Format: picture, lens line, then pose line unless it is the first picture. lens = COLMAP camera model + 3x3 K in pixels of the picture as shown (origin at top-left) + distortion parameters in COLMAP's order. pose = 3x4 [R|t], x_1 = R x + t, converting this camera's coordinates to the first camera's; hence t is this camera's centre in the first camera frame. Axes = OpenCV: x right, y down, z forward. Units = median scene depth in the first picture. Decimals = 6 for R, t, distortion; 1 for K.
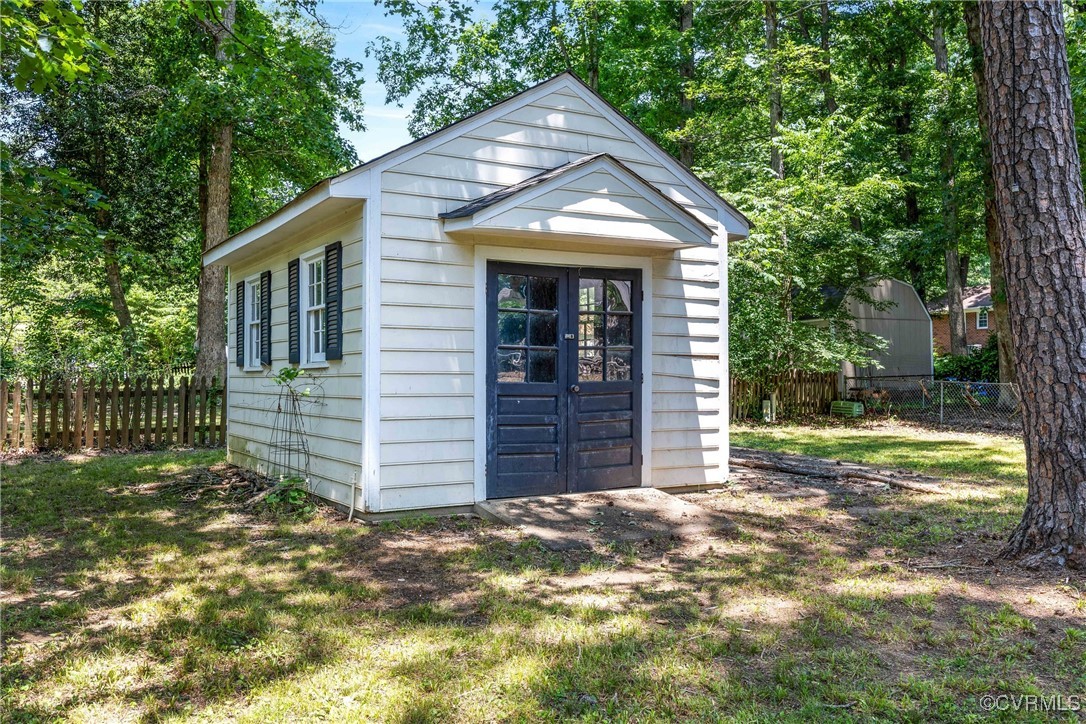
lens RADIAL K [[936.4, 0, 540.9], [0, 936.4, 358.1], [0, 0, 1]] dist [-0.014492, -0.003494]
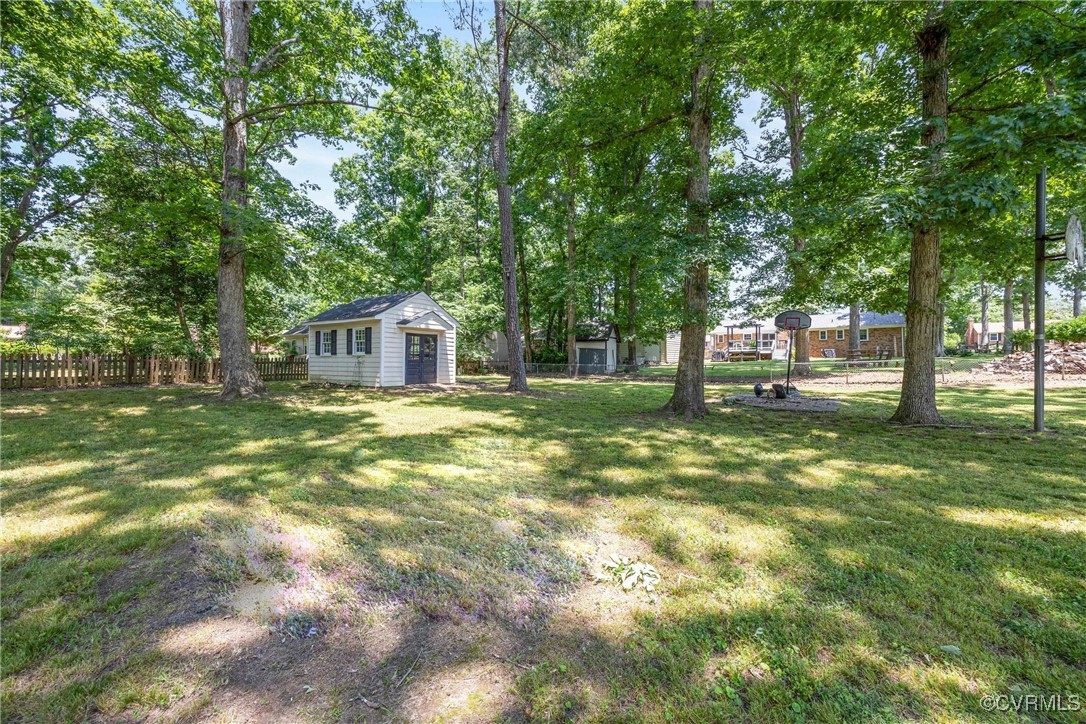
lens RADIAL K [[451.9, 0, 541.0], [0, 451.9, 360.2], [0, 0, 1]] dist [-0.001094, -0.000025]
pose [[0.906839, 0.015105, 0.421206, -0.341608], [-0.018763, 0.999814, 0.004540, 0.007186], [-0.421059, -0.012020, 0.906953, -1.140549]]
